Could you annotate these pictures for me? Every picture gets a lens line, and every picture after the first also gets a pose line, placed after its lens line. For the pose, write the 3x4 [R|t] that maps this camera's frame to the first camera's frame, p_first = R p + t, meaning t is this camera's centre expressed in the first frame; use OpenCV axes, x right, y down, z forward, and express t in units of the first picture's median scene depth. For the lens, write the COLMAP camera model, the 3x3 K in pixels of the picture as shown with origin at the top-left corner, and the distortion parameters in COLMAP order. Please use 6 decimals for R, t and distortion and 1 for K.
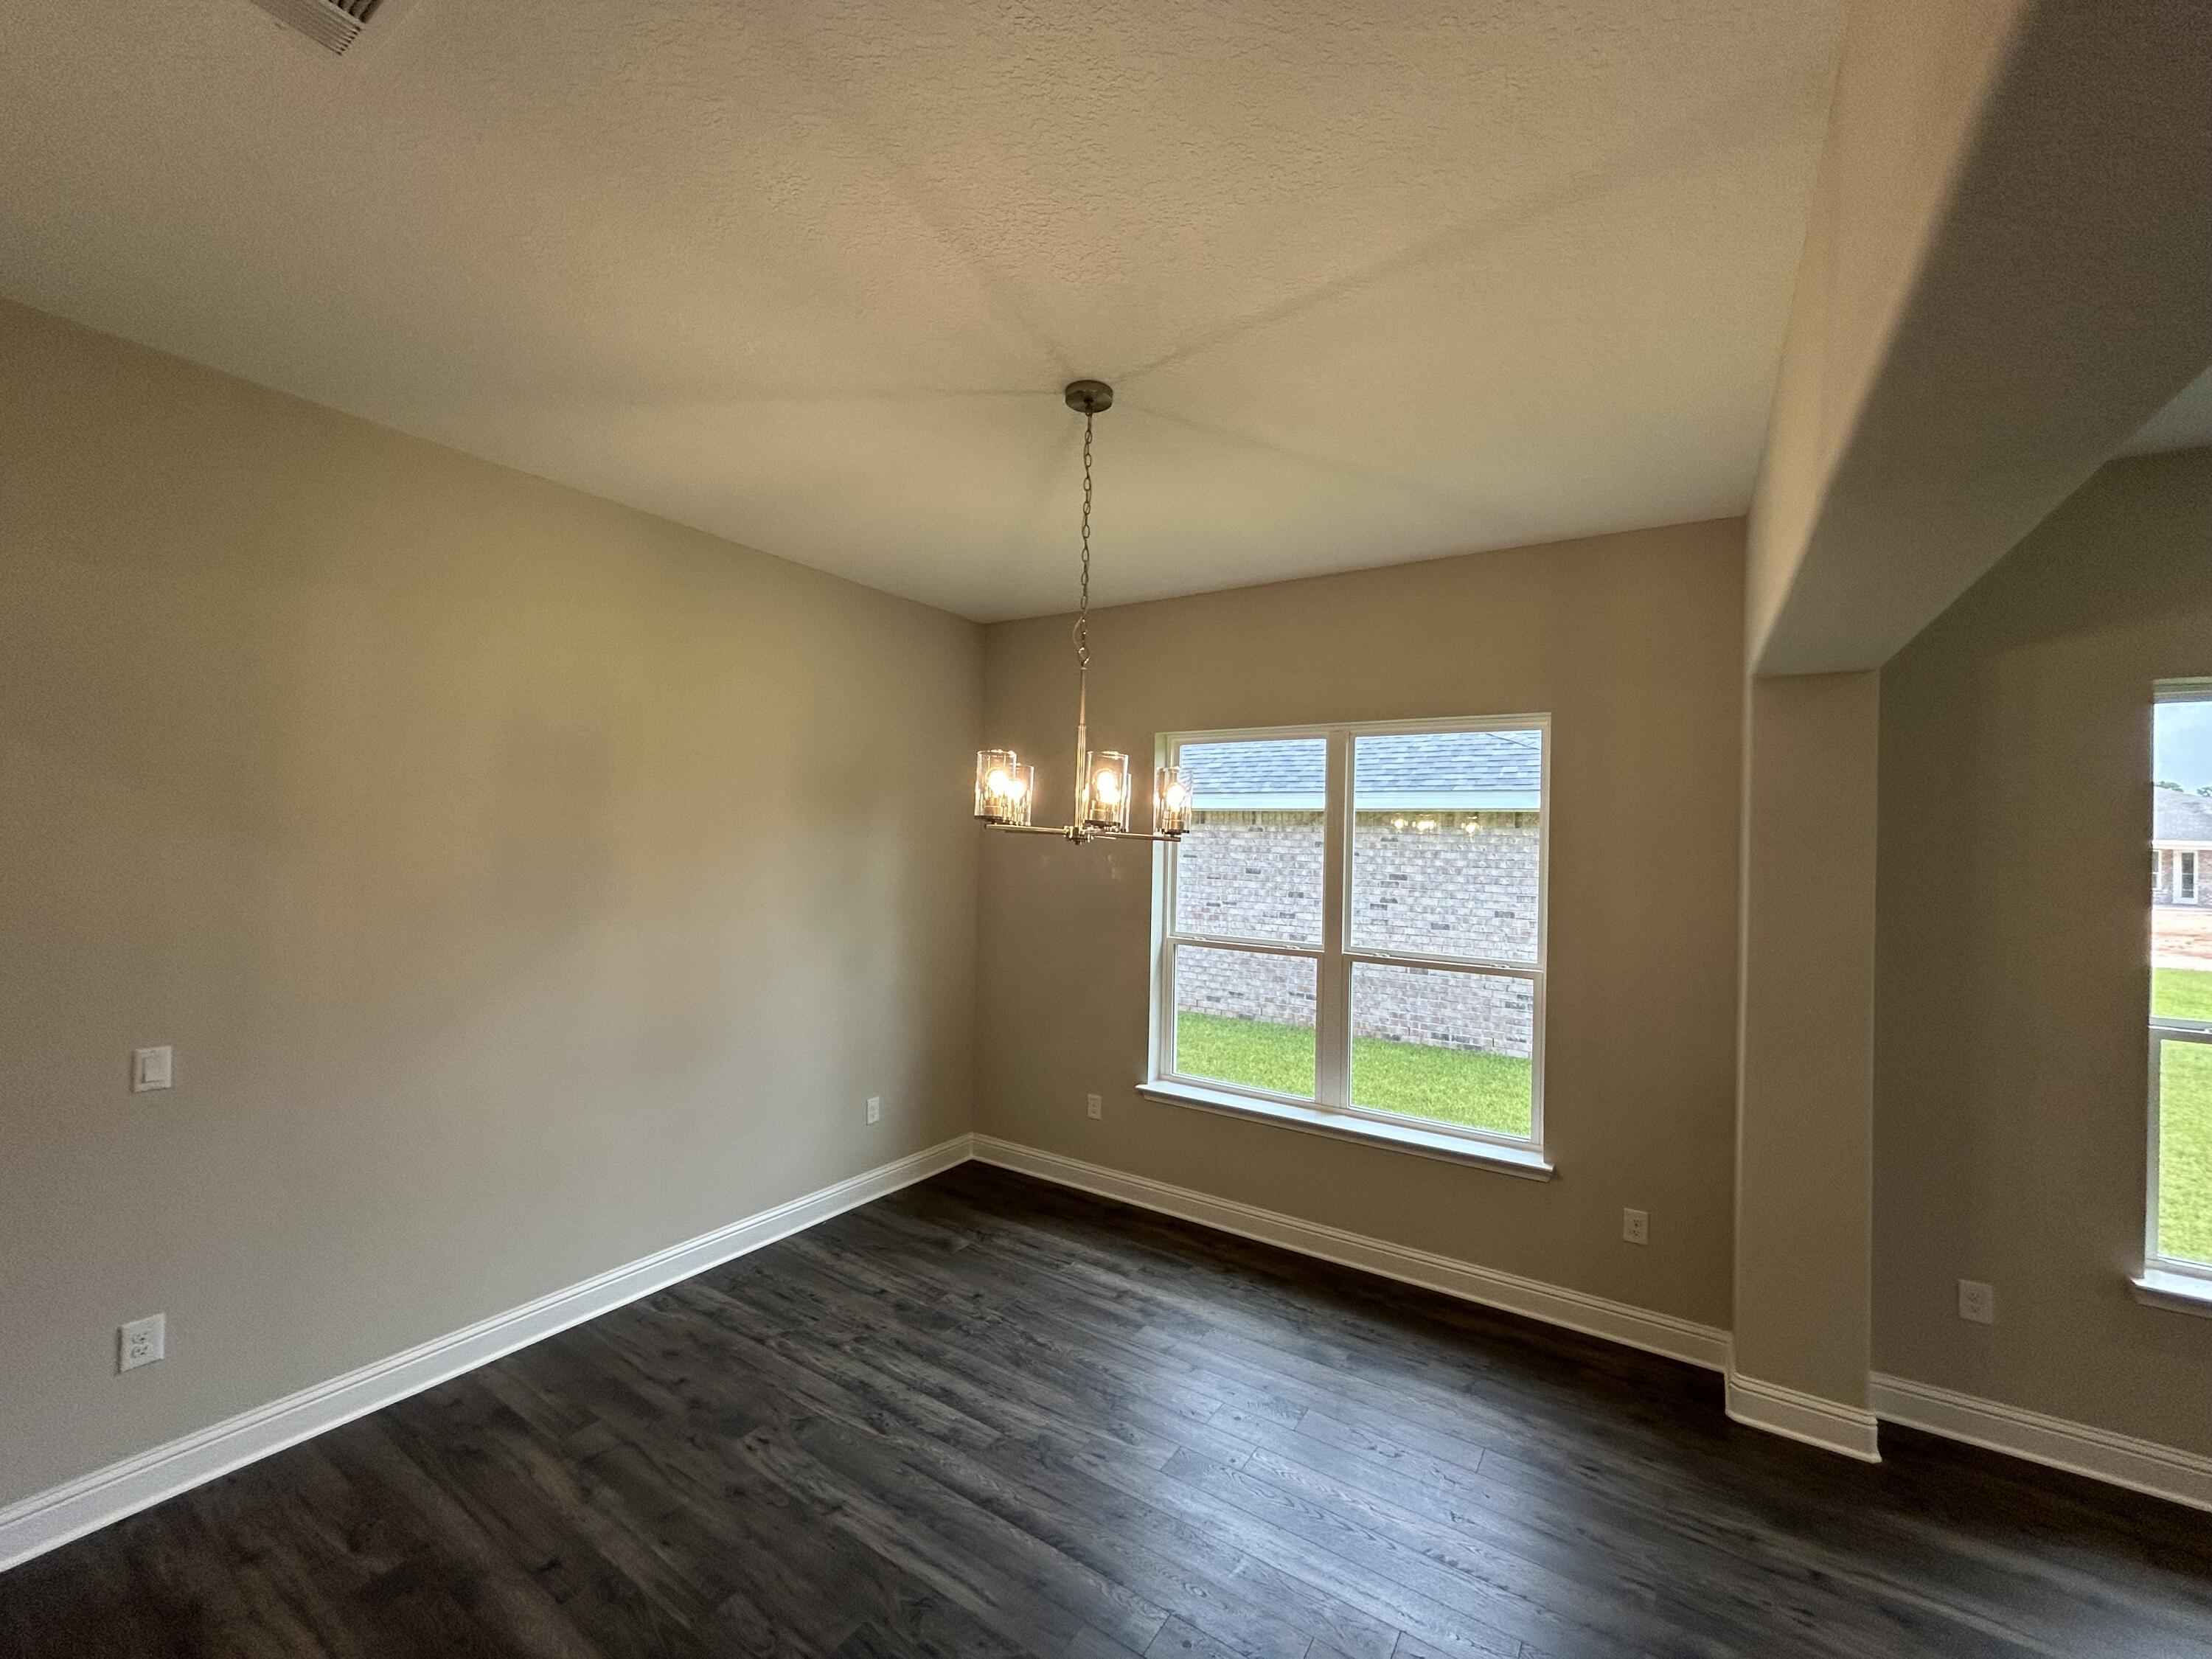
lens RADIAL K [[884.6, 0, 1104.7], [0, 884.6, 834.3], [0, 0, 1]] dist [0.003092, -0.001501]
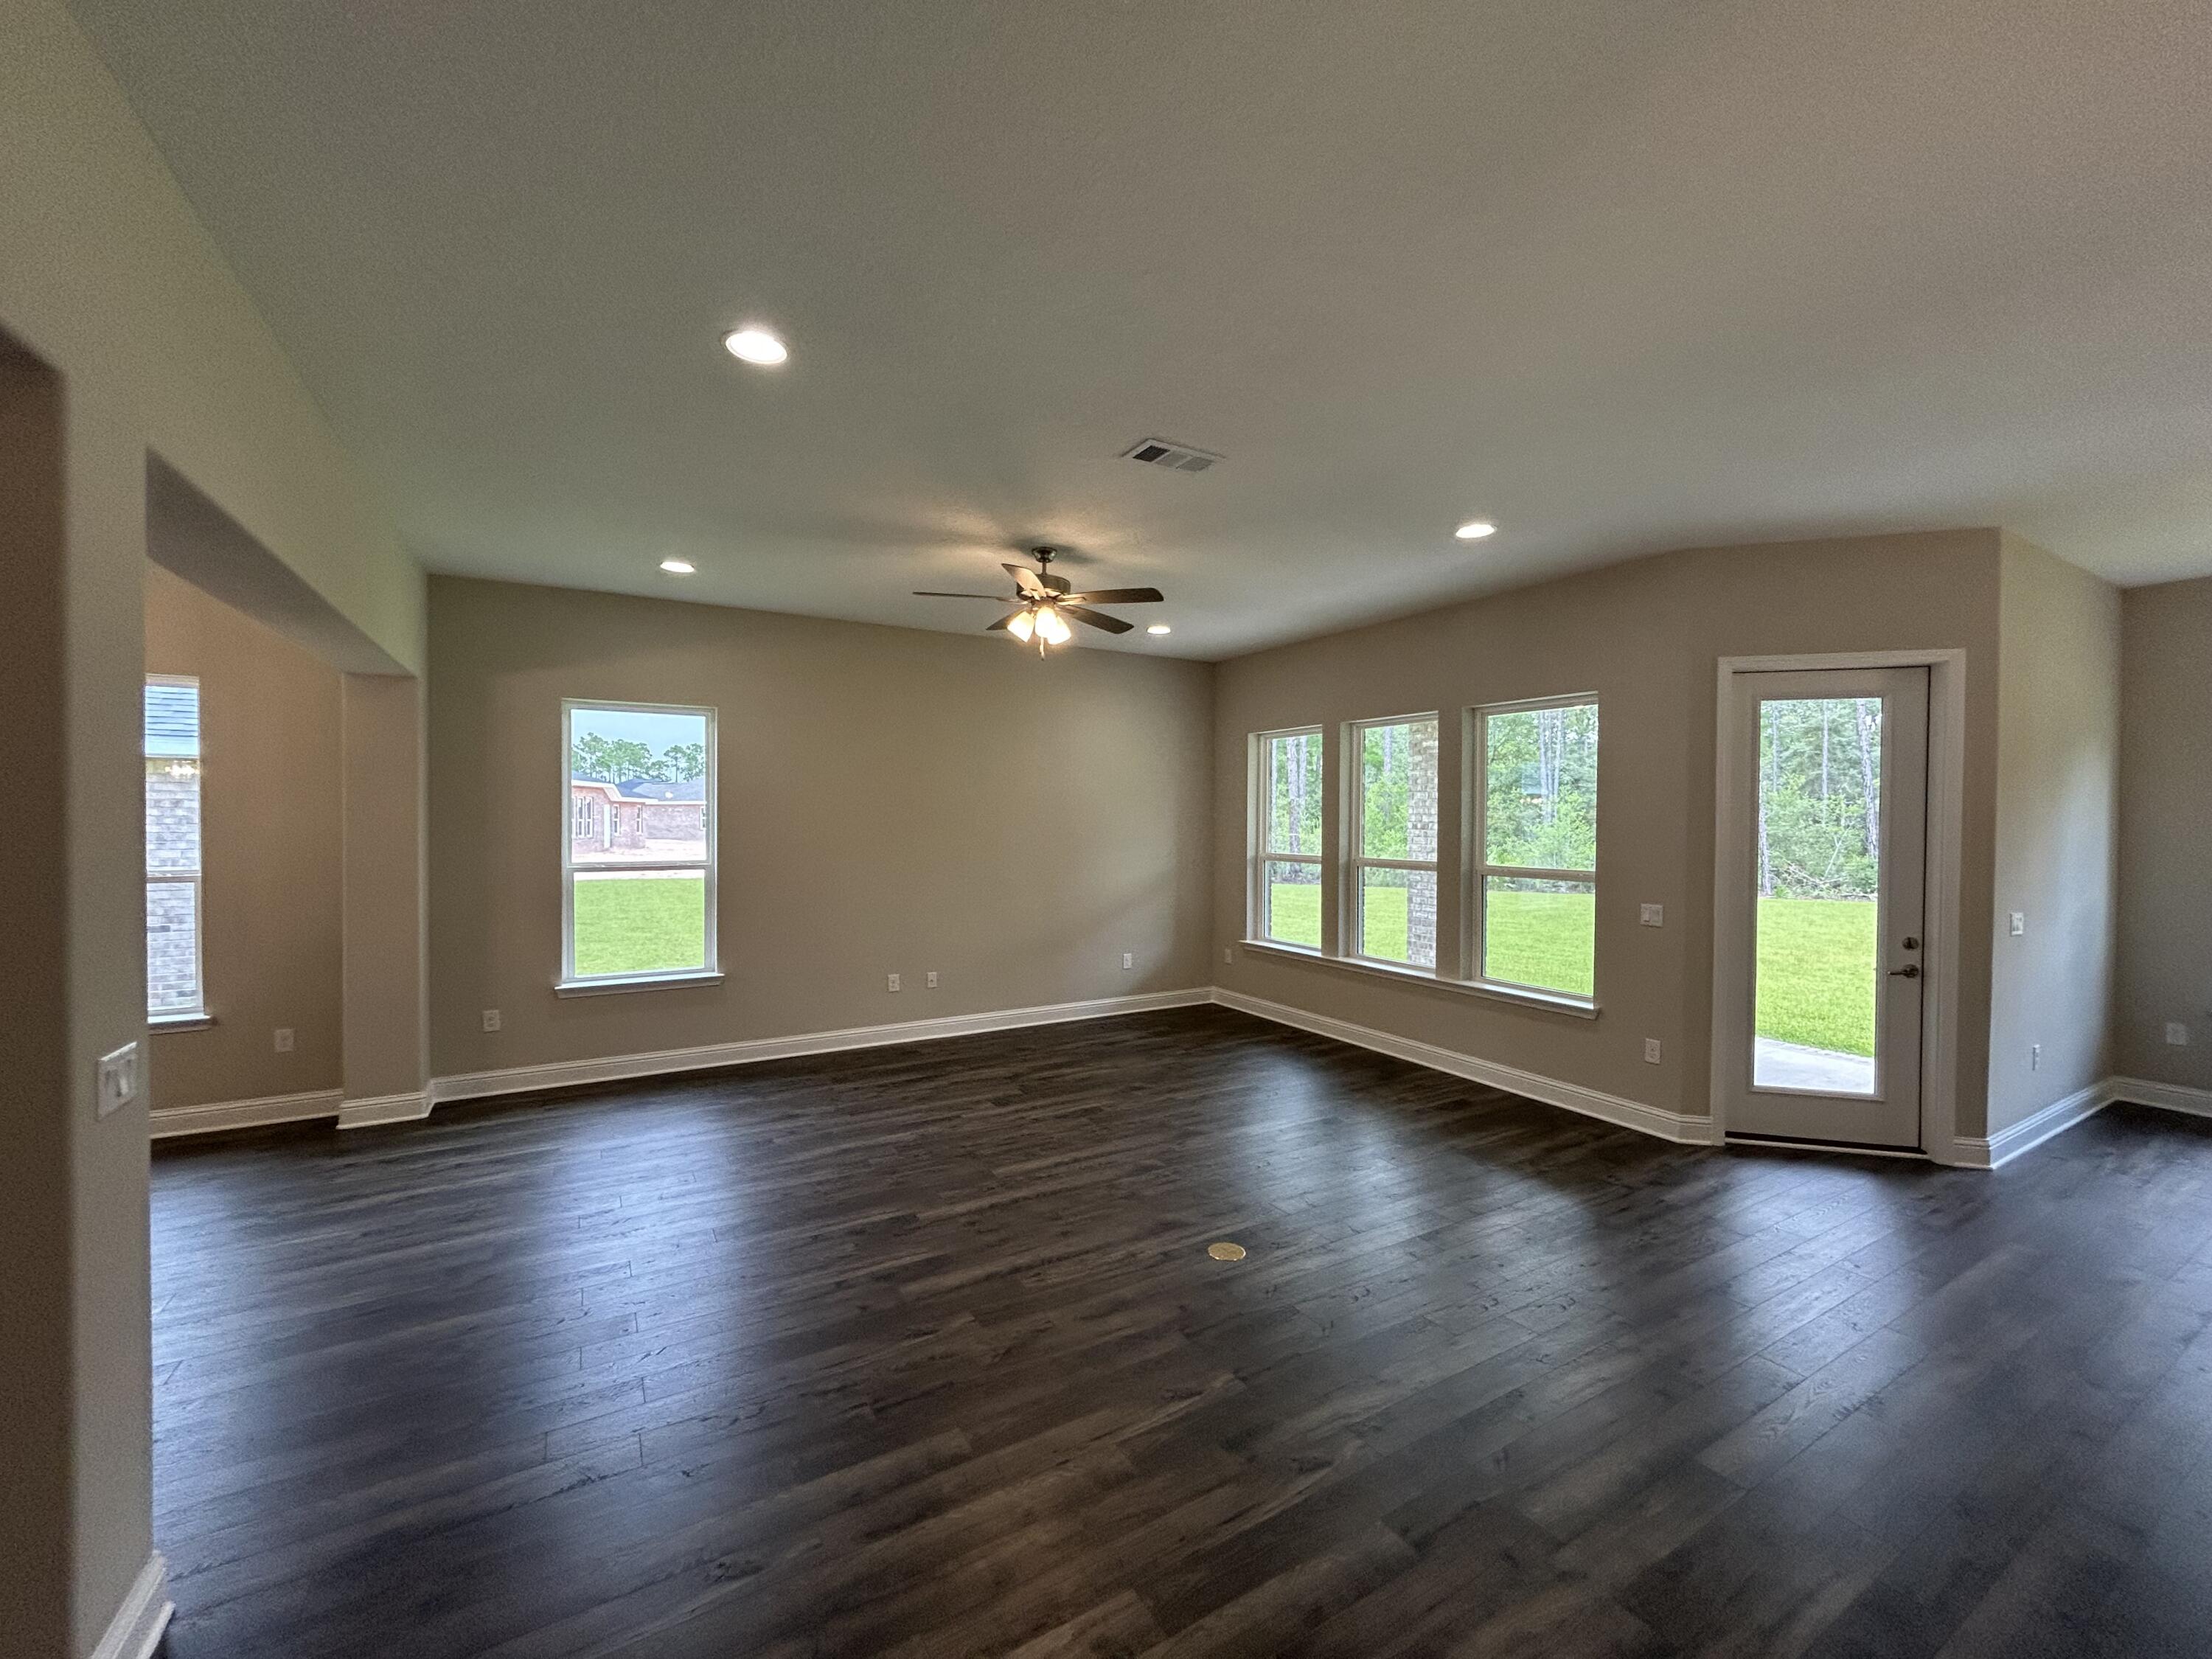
lens RADIAL K [[884.6, 0, 1104.8], [0, 884.6, 822.3], [0, 0, 1]] dist [0.003092, -0.001501]
pose [[0.445711, -0.023476, 0.894869, -0.103603], [-0.000013, 0.999656, 0.026231, 0.054721], [-0.895177, -0.011703, 0.445557, -0.970215]]
